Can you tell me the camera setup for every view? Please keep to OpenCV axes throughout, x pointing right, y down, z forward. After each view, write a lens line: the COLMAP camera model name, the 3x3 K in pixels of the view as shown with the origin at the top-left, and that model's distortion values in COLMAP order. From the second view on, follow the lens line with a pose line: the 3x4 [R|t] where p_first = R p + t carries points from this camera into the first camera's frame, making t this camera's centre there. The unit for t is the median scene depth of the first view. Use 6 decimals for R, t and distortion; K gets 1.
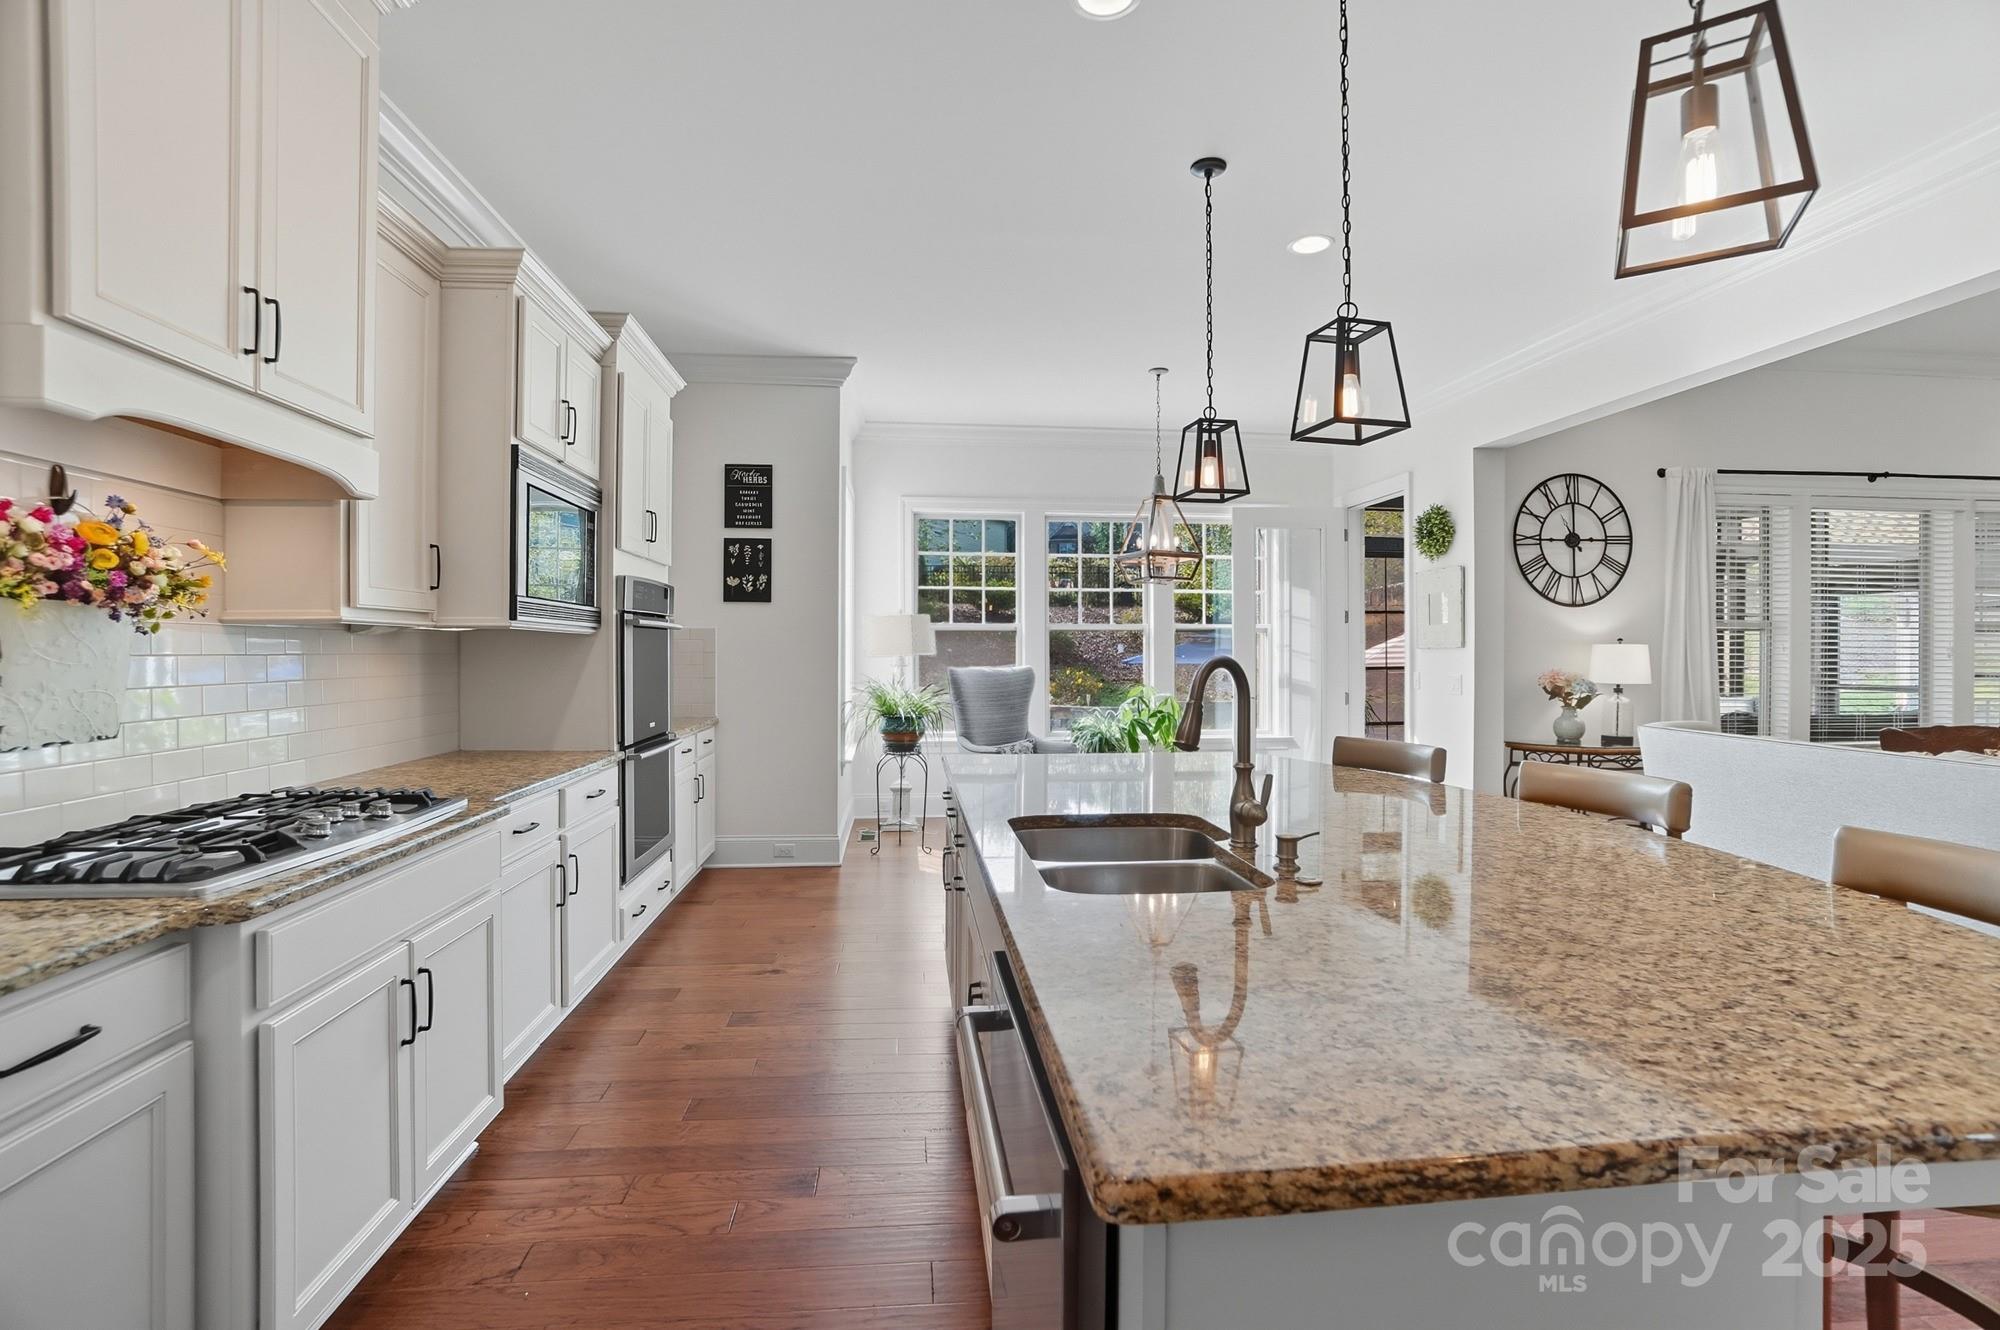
lens RADIAL K [[894.9, 0, 1003.7], [0, 894.9, 664.4], [0, 0, 1]] dist [-0.048437, 0.010517]
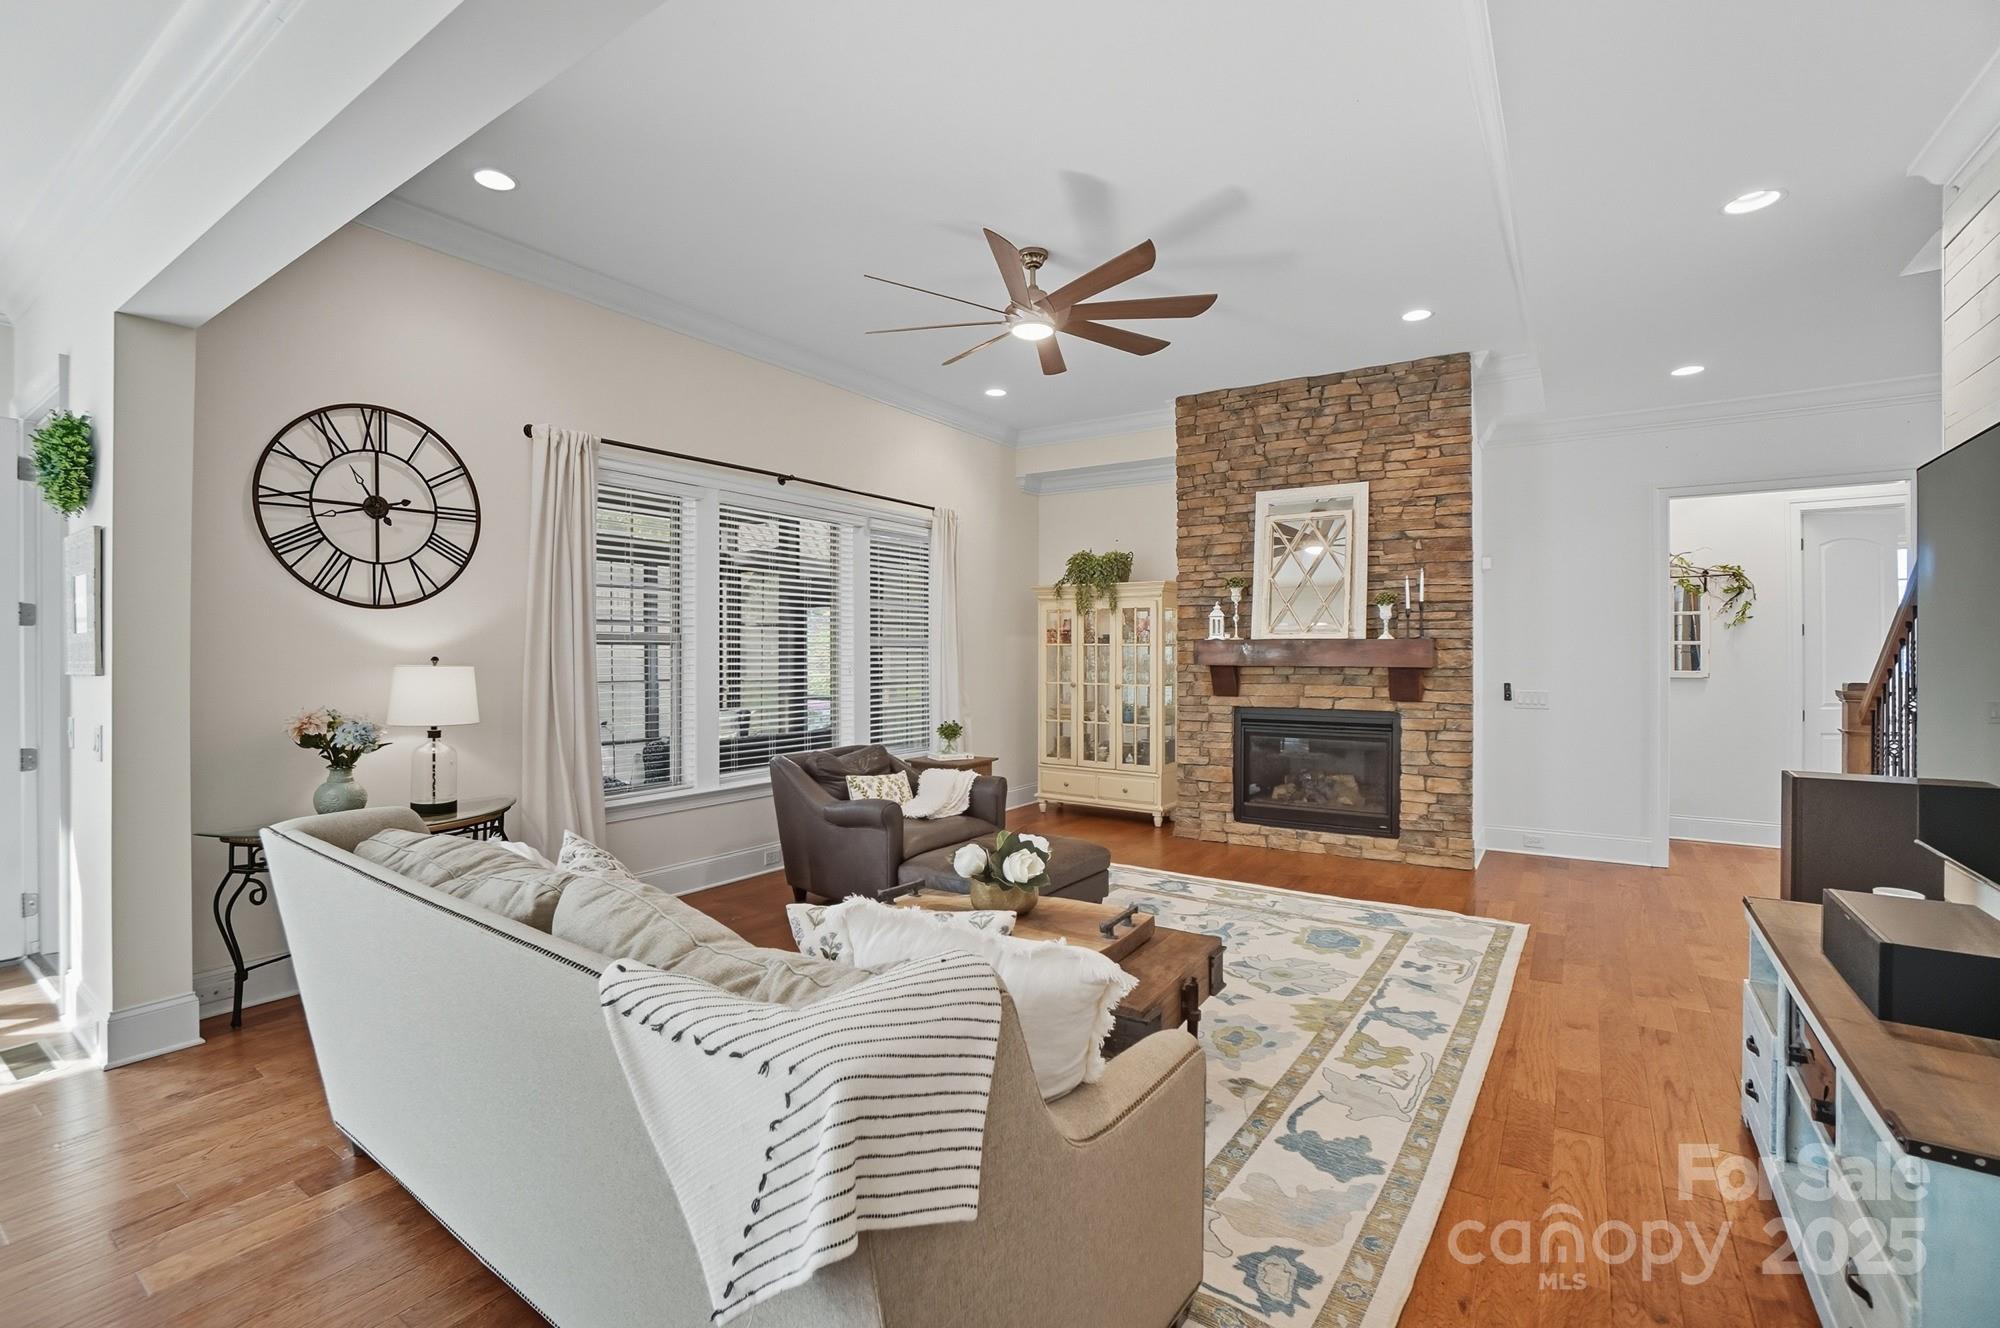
lens RADIAL K [[894.9, 0, 998.0], [0, 894.9, 647.5], [0, 0, 1]] dist [-0.048437, 0.010517]
pose [[0.636314, 0.004314, 0.771418, 0.633921], [0.015751, 0.999703, -0.018583, -0.024928], [-0.771270, 0.023975, 0.636057, 0.329499]]
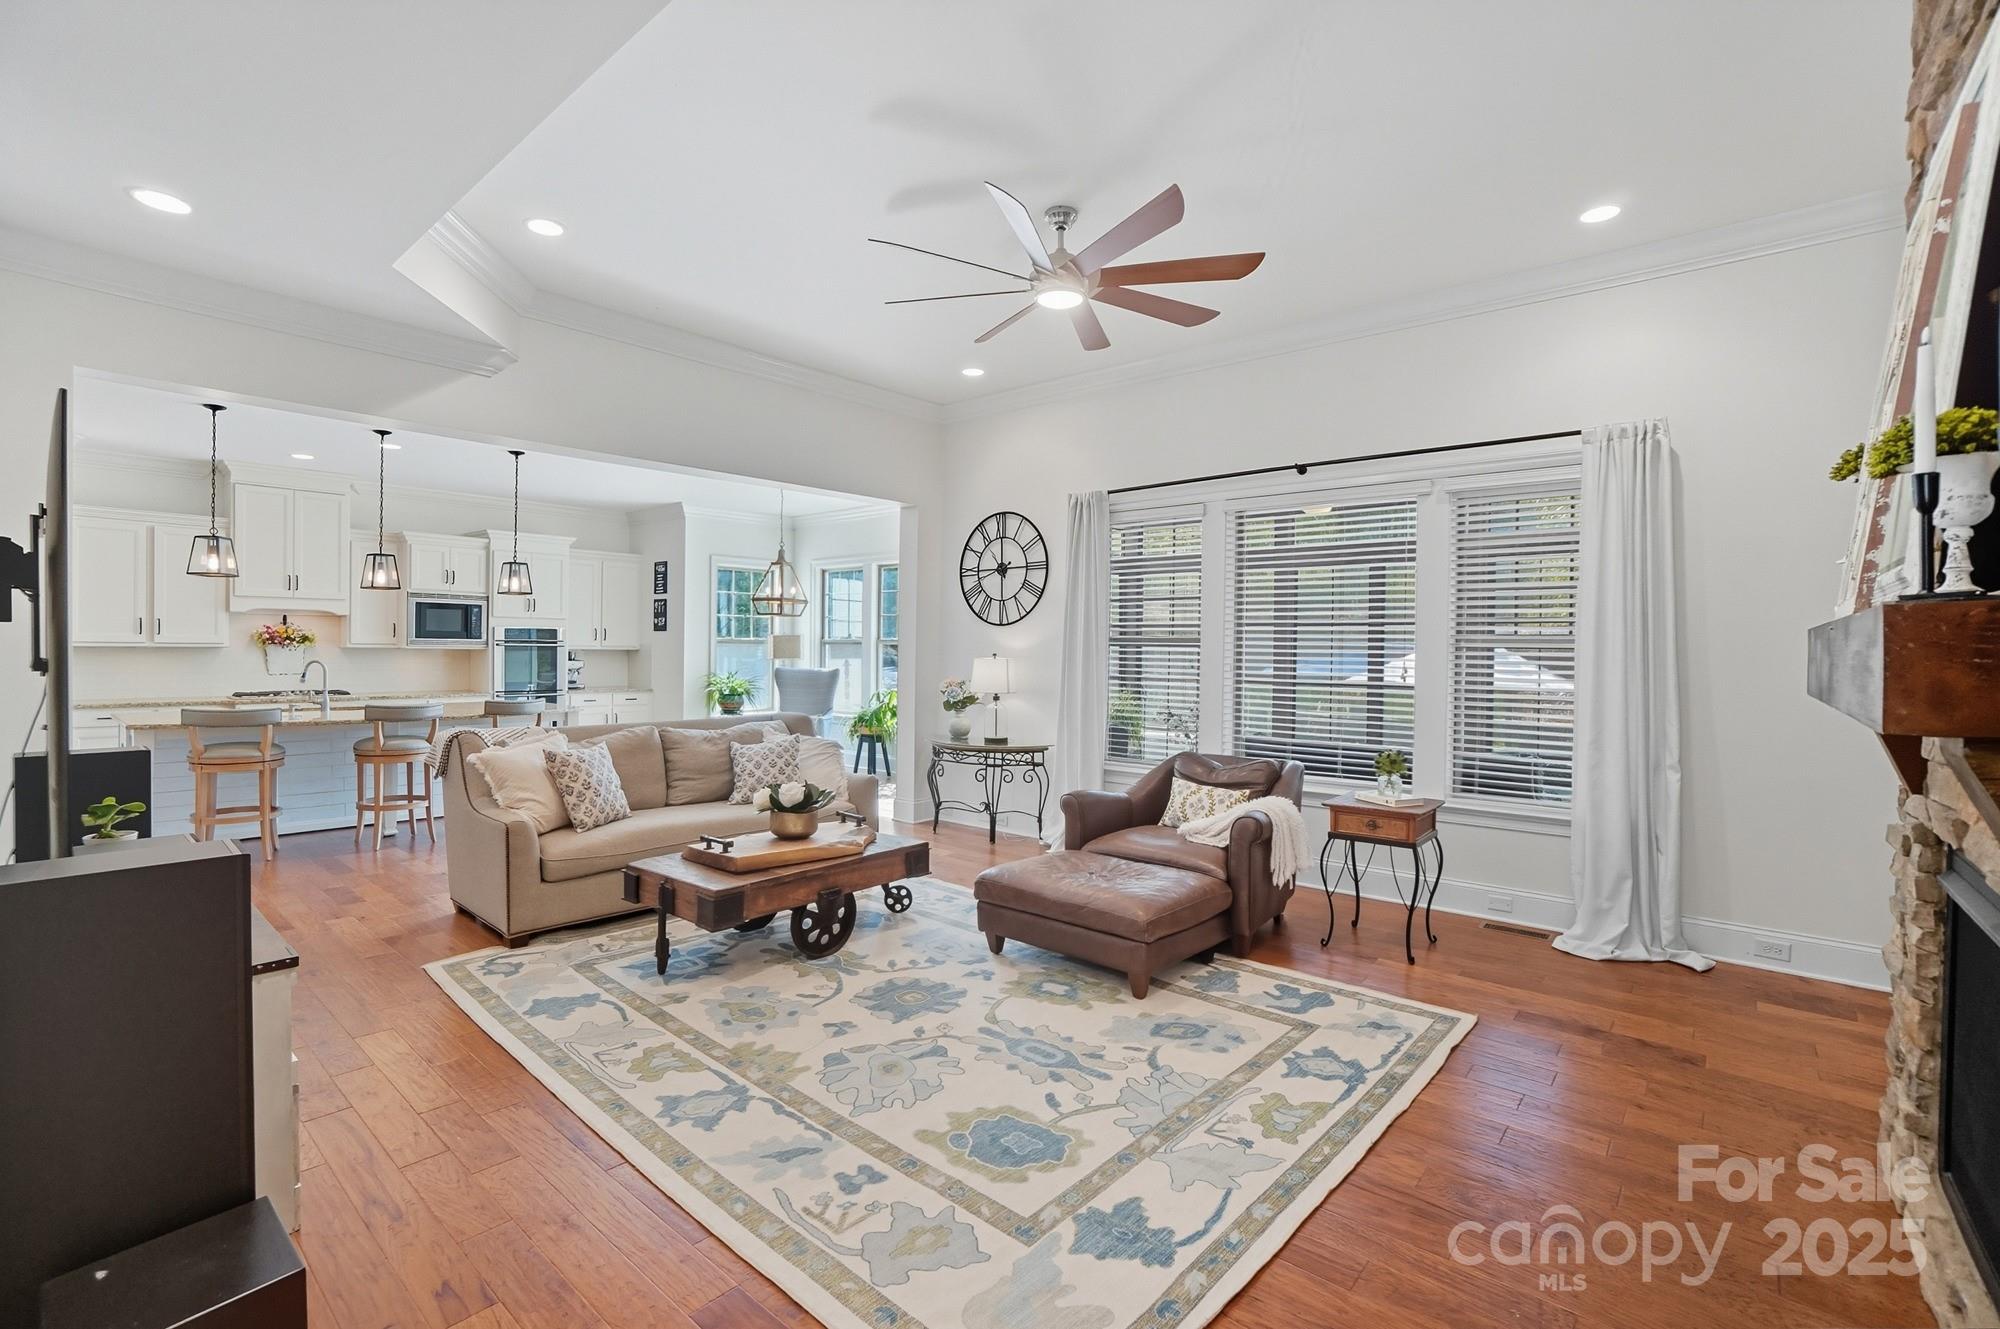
lens RADIAL K [[894.9, 0, 1009.2], [0, 894.9, 671.8], [0, 0, 1]] dist [-0.048437, 0.010517]
pose [[0.687723, 0.024559, -0.725558, 2.192093], [-0.020271, 0.999688, 0.014623, -0.031781], [0.725691, 0.004651, 0.688006, 0.267028]]
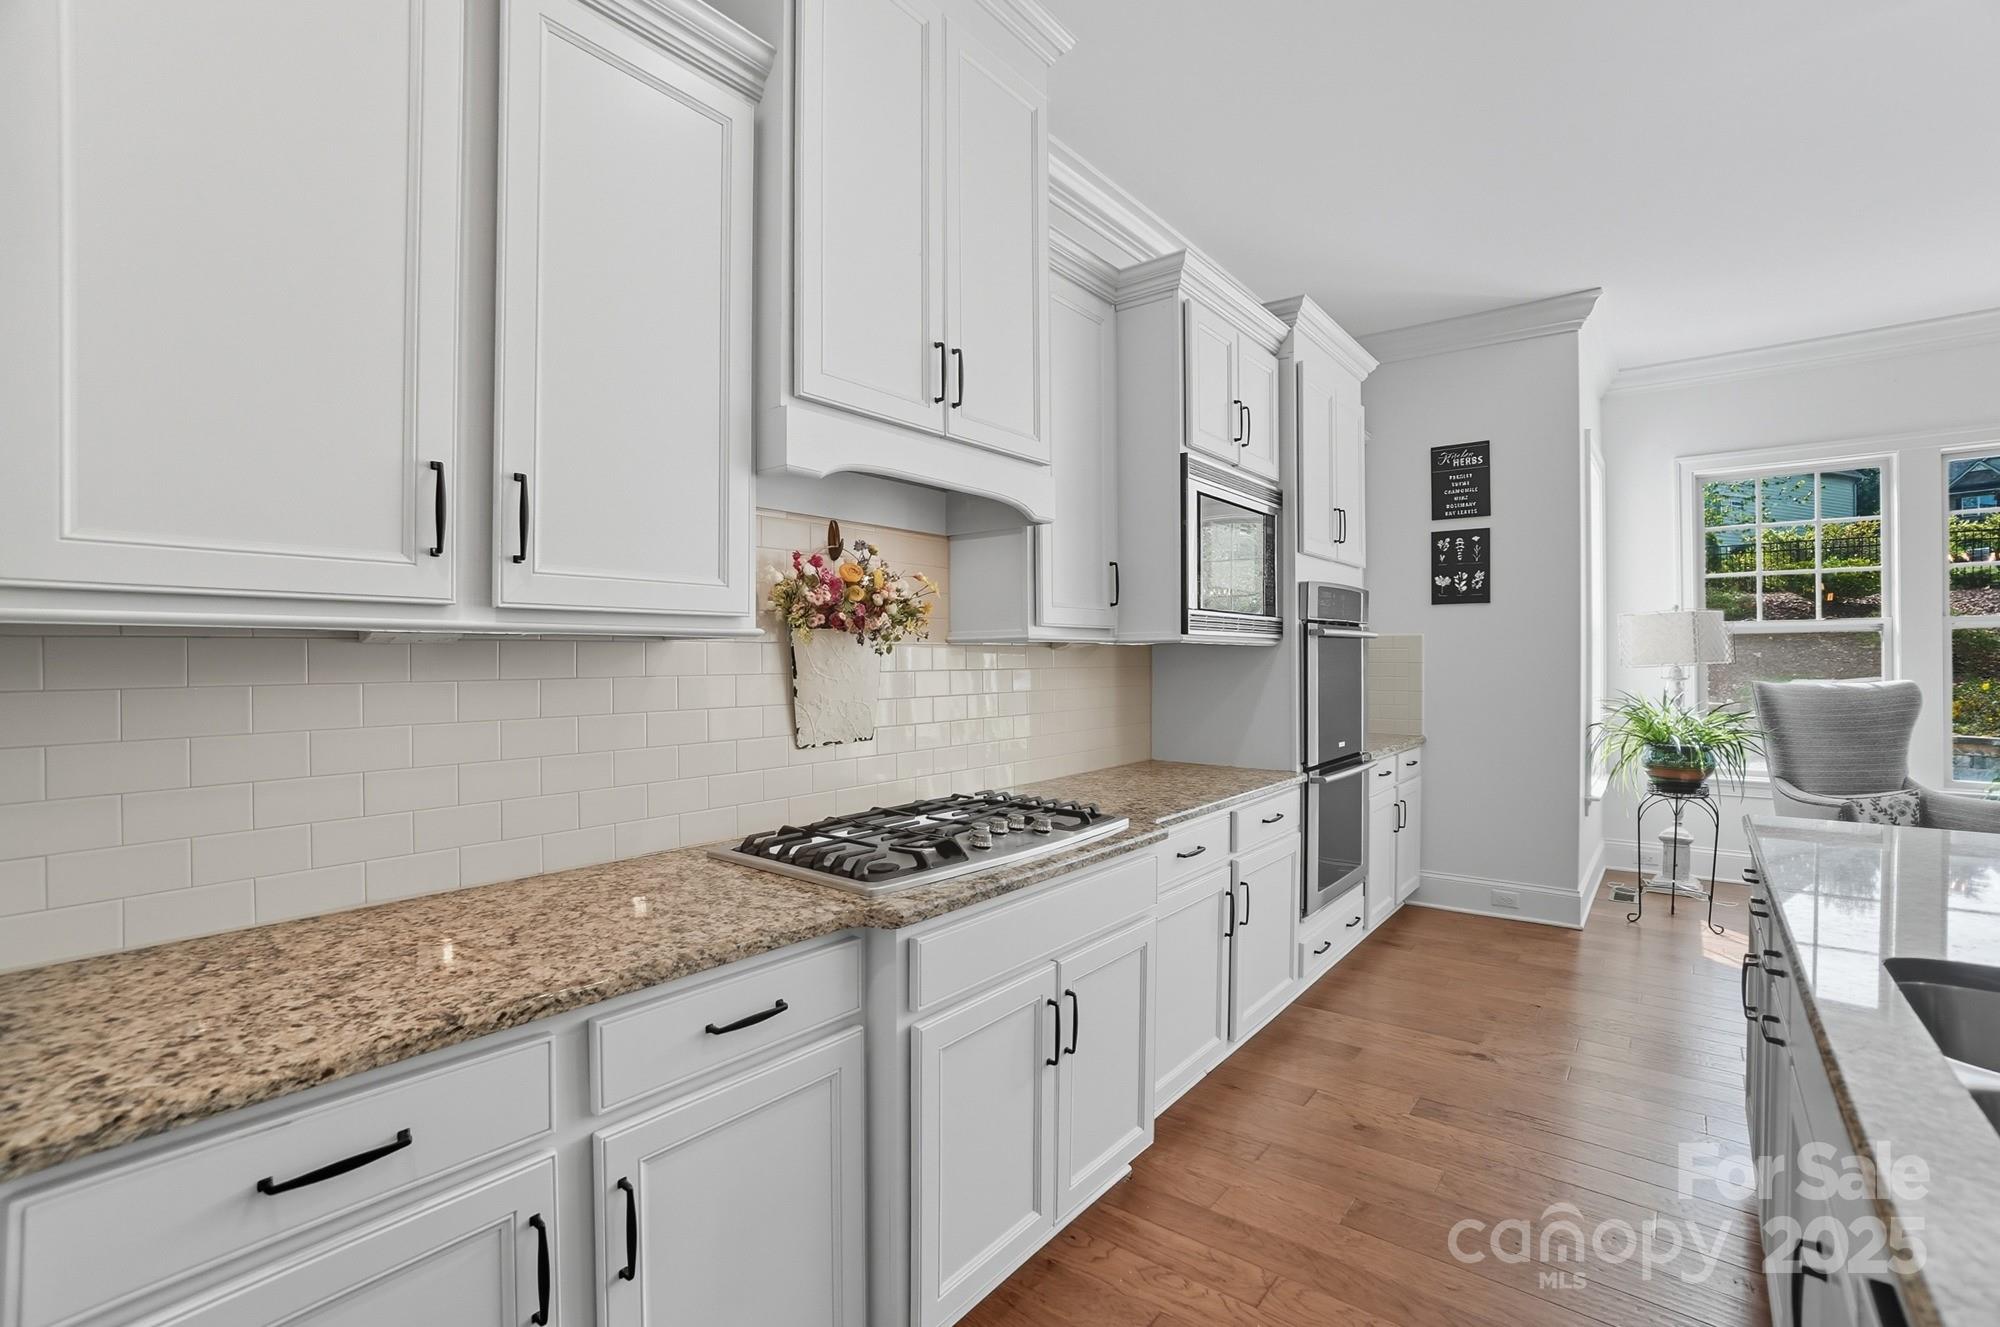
lens RADIAL K [[894.9, 0, 998.8], [0, 894.9, 663.3], [0, 0, 1]] dist [-0.048437, 0.010517]
pose [[0.711508, -0.000222, -0.702678, -0.006753], [-0.004887, 0.999974, -0.005264, -0.008028], [0.702661, 0.007179, 0.711488, 0.105122]]
